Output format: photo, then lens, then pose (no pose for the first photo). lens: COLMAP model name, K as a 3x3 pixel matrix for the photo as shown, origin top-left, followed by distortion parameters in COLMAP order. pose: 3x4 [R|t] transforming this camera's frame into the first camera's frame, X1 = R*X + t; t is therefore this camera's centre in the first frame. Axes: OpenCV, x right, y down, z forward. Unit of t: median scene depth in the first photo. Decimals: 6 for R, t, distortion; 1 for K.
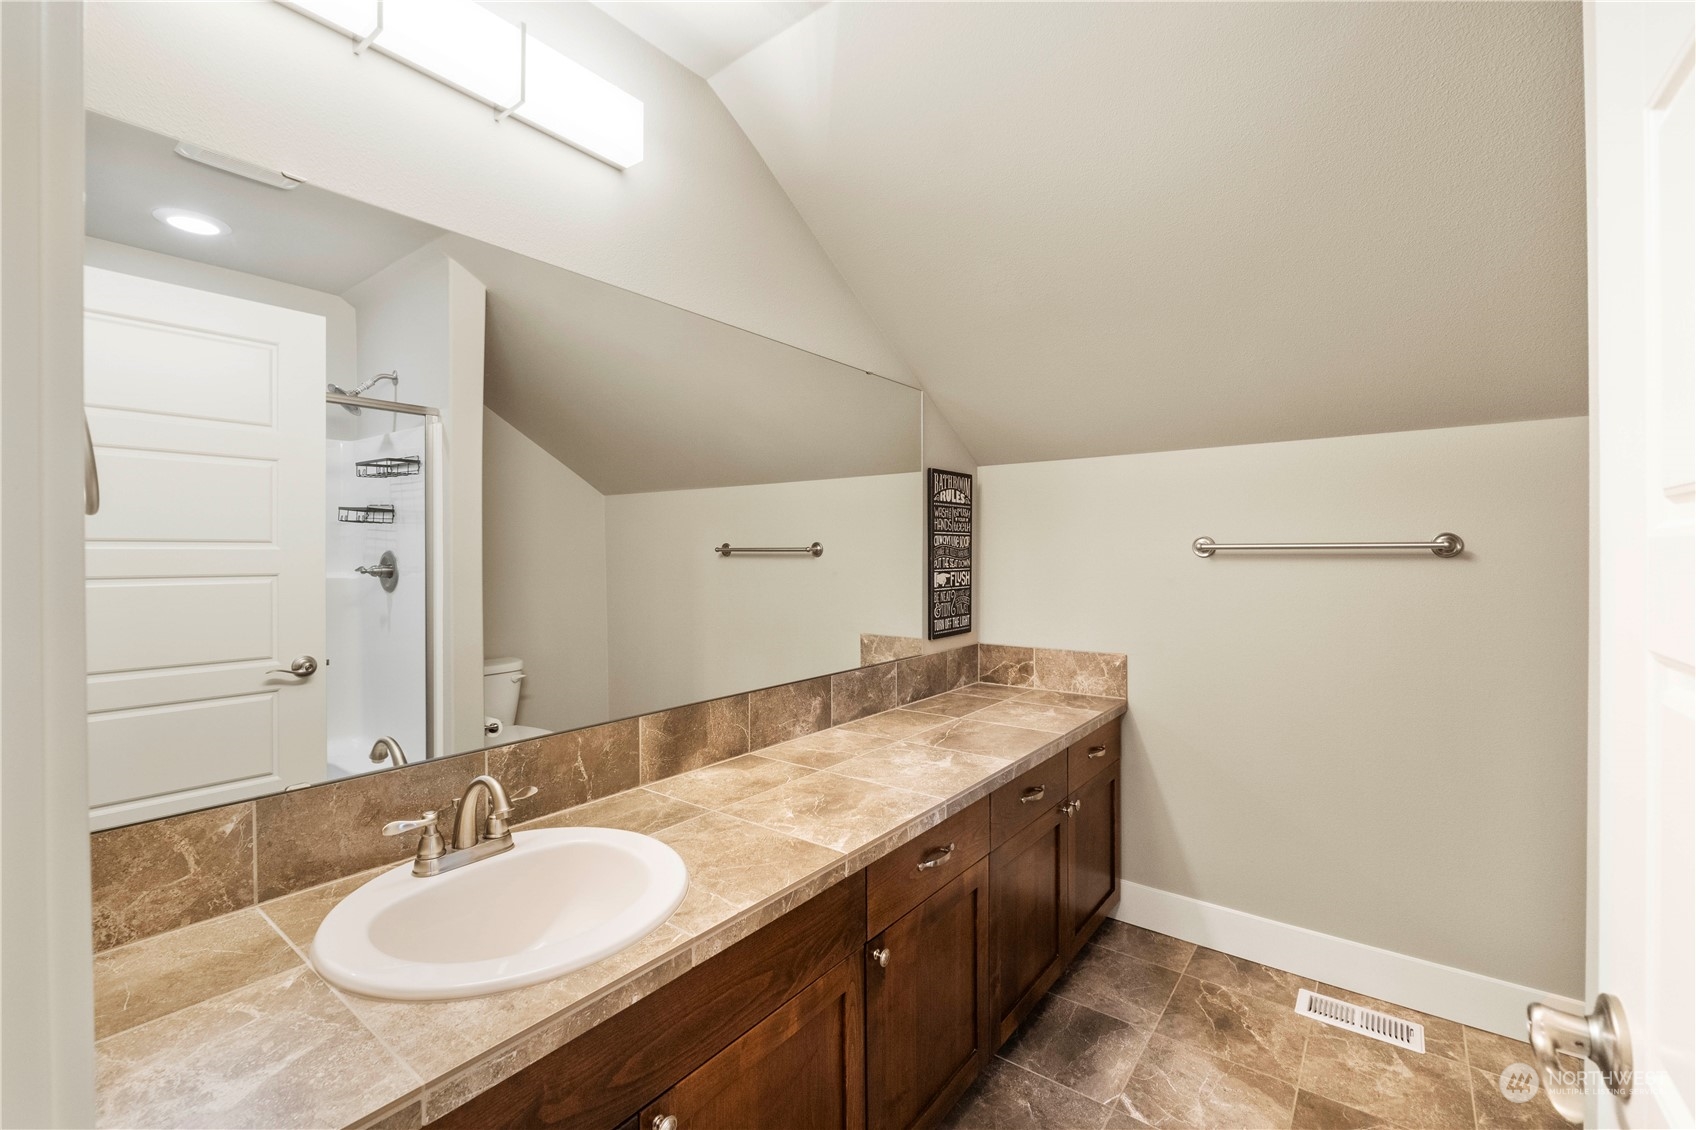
lens RADIAL K [[712.4, 0, 846.2], [0, 712.4, 560.3], [0, 0, 1]] dist [-0.006549, -0.001256]
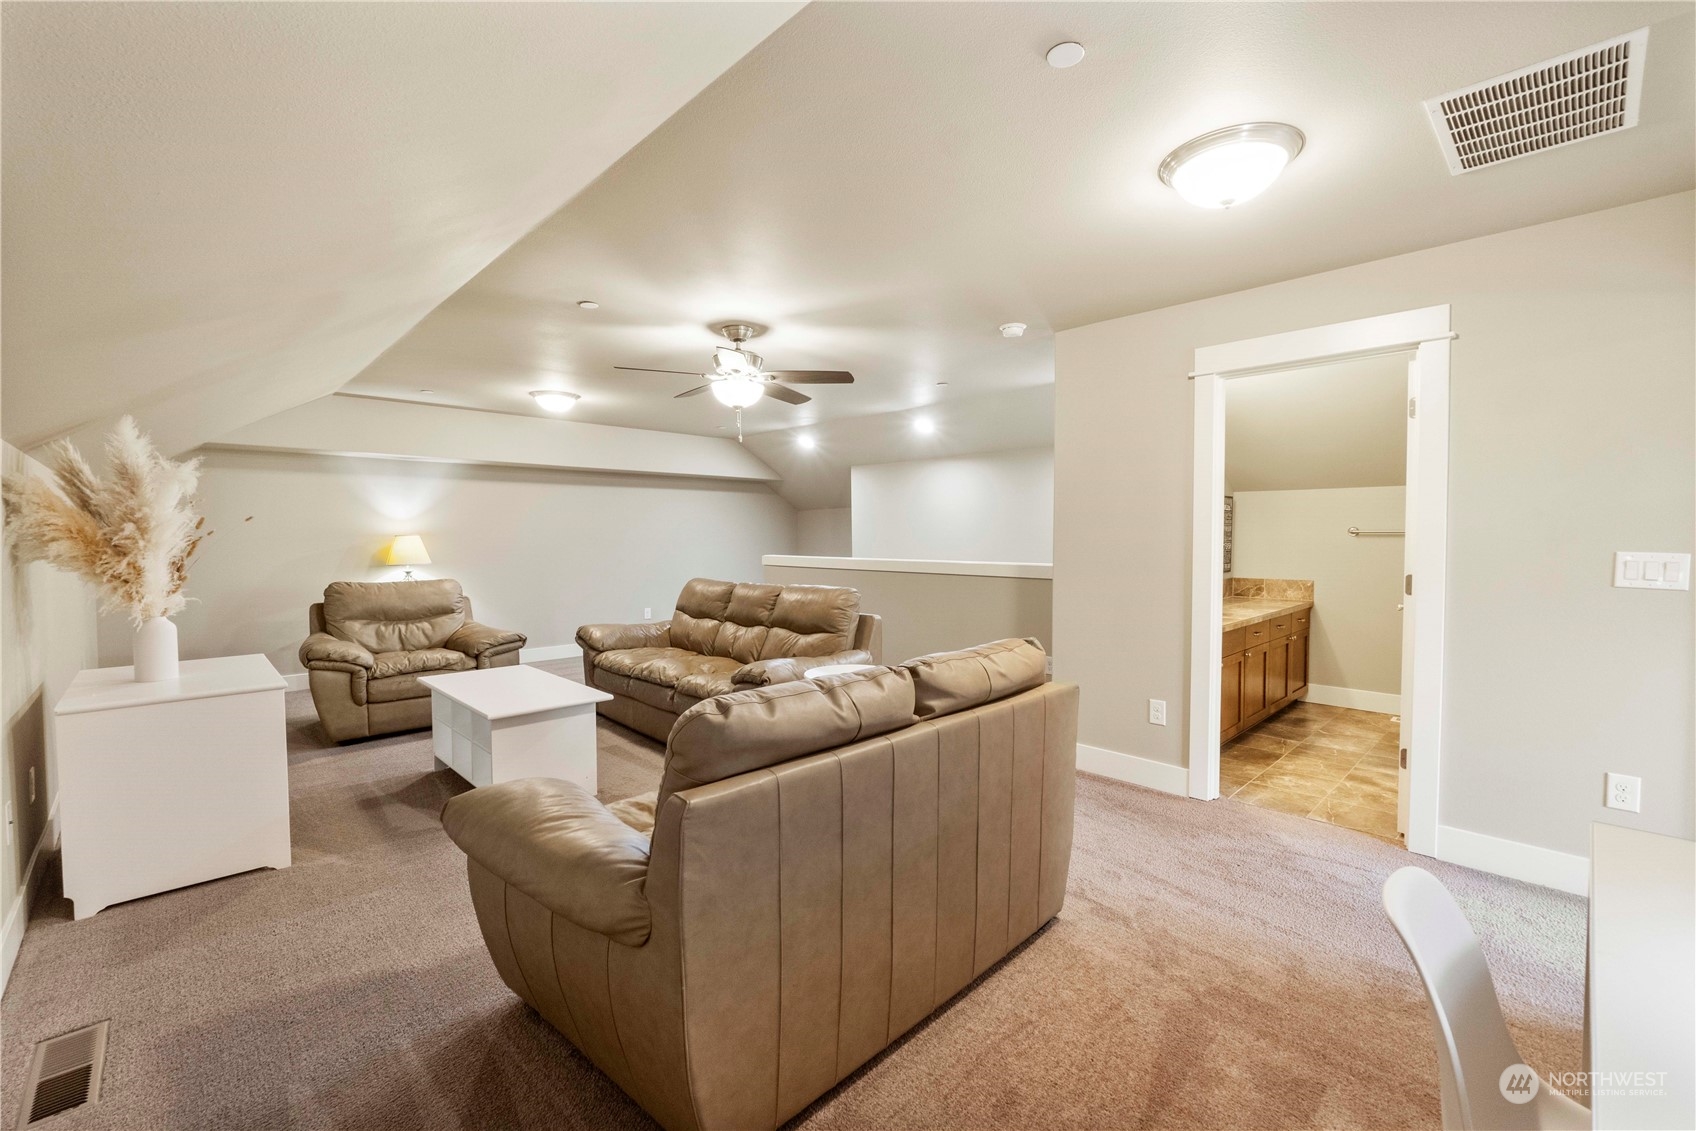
lens RADIAL K [[712.4, 0, 851.1], [0, 712.4, 561.6], [0, 0, 1]] dist [-0.006549, -0.001256]
pose [[0.990145, 0.008311, -0.139797, -0.712042], [-0.004017, 0.999512, 0.030966, 0.011904], [0.139986, -0.030099, 0.989696, -1.365976]]
